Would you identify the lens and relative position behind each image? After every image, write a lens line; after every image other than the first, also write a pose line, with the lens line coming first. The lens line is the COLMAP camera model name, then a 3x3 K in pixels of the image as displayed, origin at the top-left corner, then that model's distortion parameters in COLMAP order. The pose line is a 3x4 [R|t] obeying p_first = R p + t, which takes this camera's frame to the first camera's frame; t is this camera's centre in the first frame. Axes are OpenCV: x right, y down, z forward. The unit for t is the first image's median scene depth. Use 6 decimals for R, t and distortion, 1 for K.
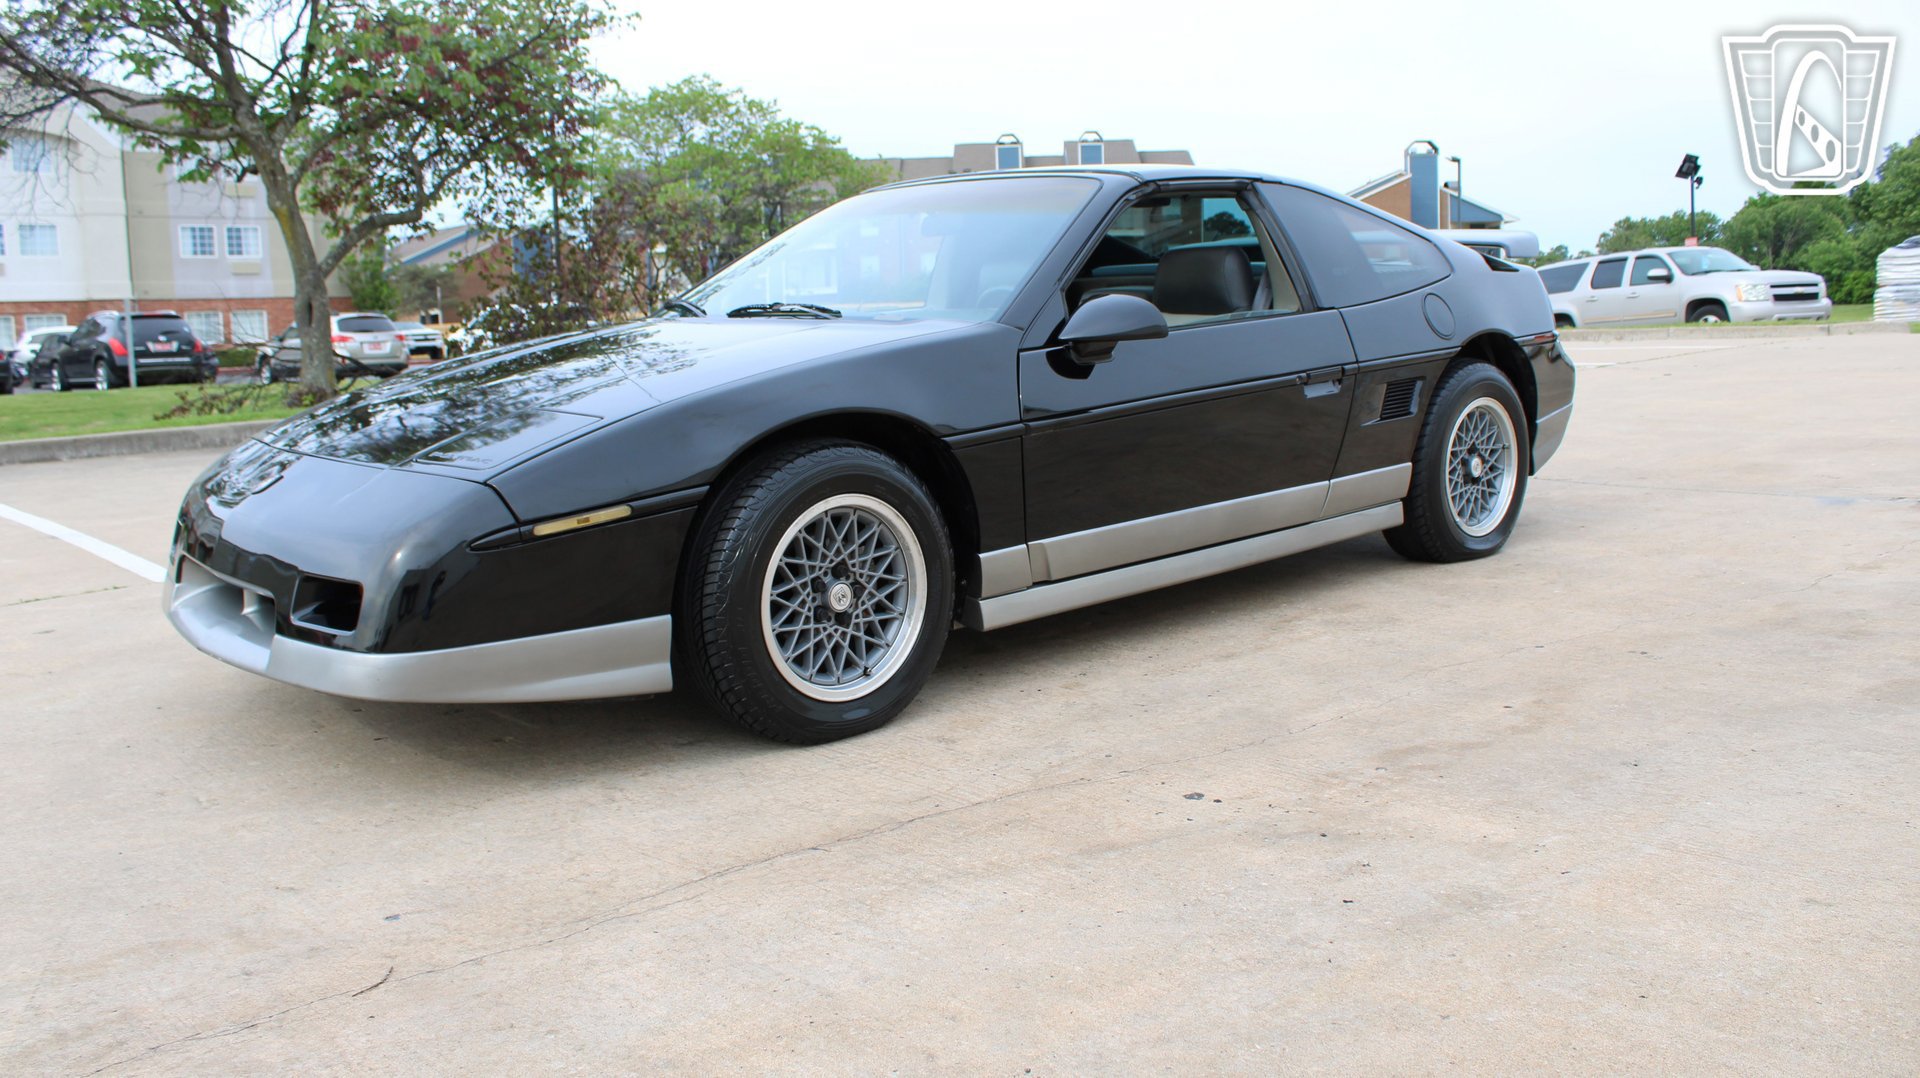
lens RADIAL K [[1592.2, 0, 946.4], [0, 1592.2, 517.2], [0, 0, 1]] dist [-0.170227, 0.155110]
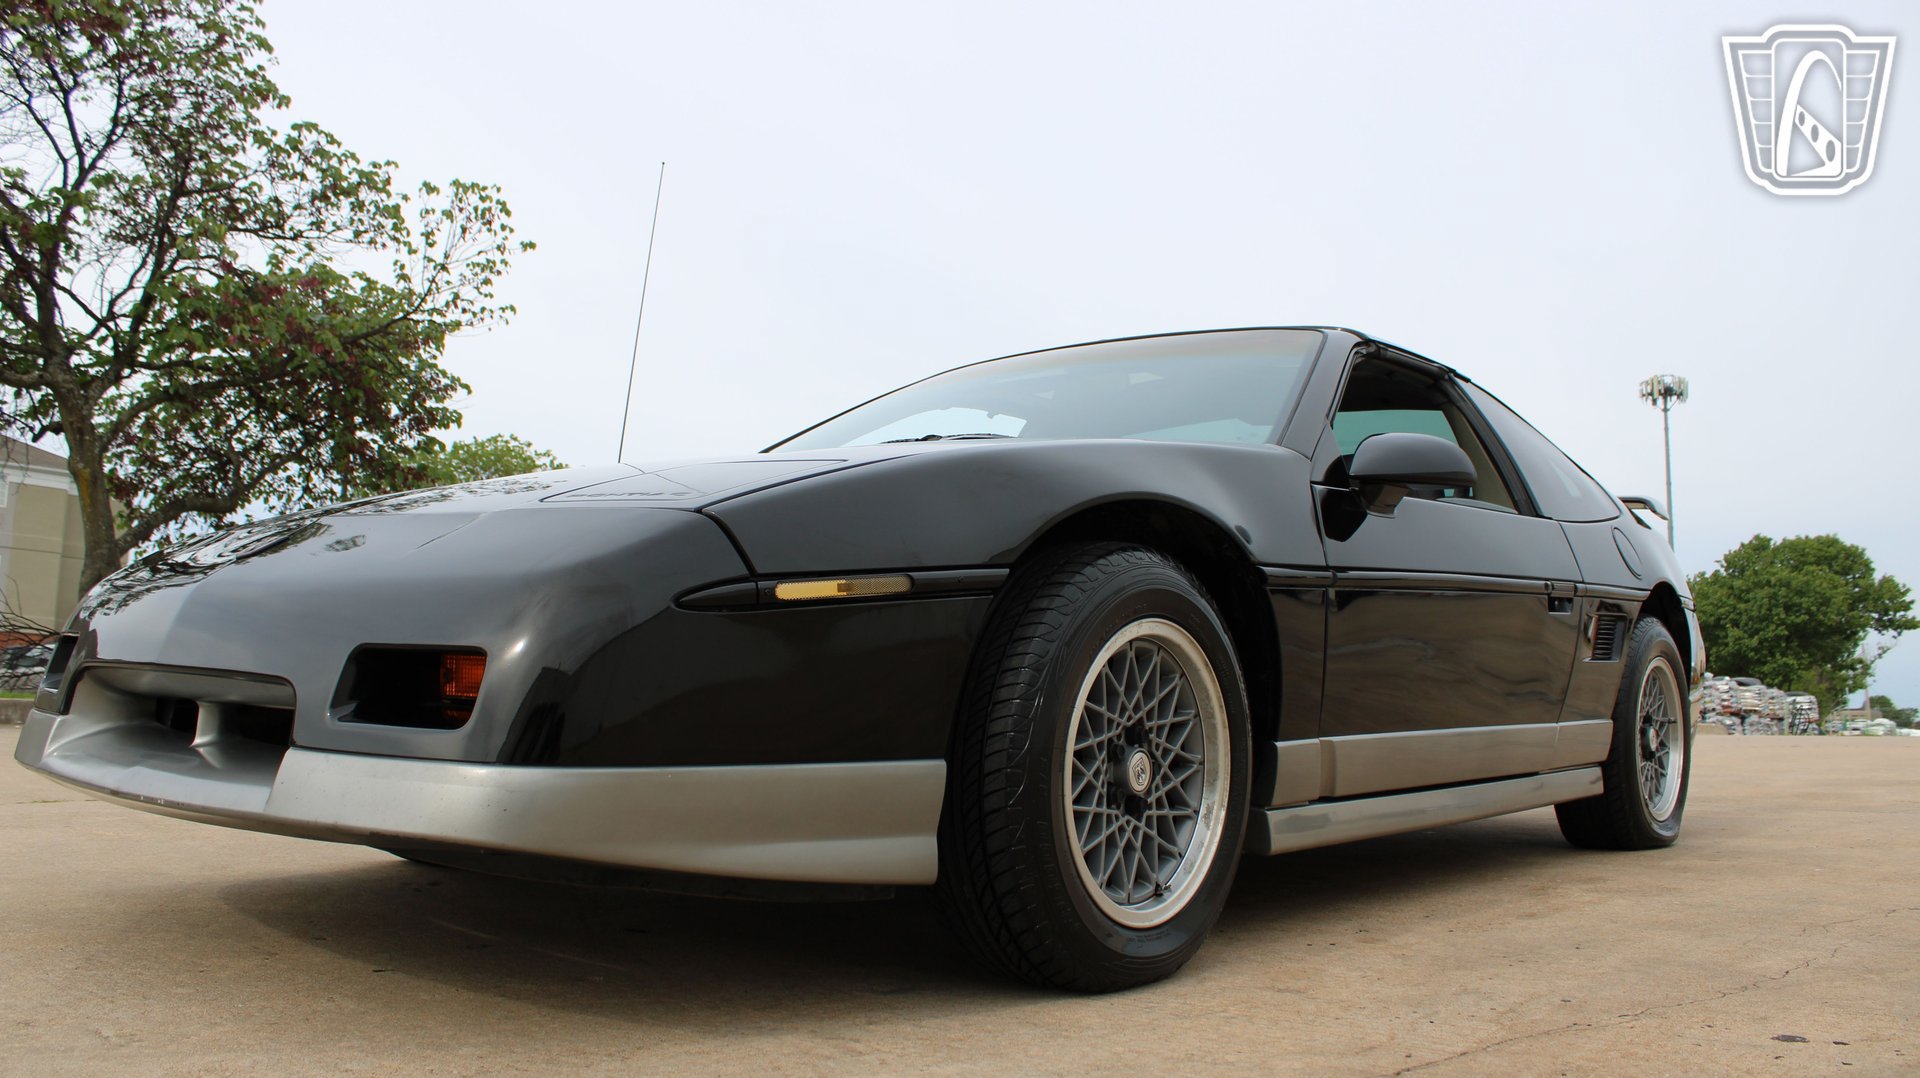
lens RADIAL K [[1592.2, 0, 946.4], [0, 1592.2, 517.2], [0, 0, 1]] dist [-0.170227, 0.155110]
pose [[0.986452, 0.077473, 0.144603, -0.196452], [-0.037853, 0.965169, -0.258876, 0.095273], [-0.159623, 0.249895, 0.955025, 0.261870]]
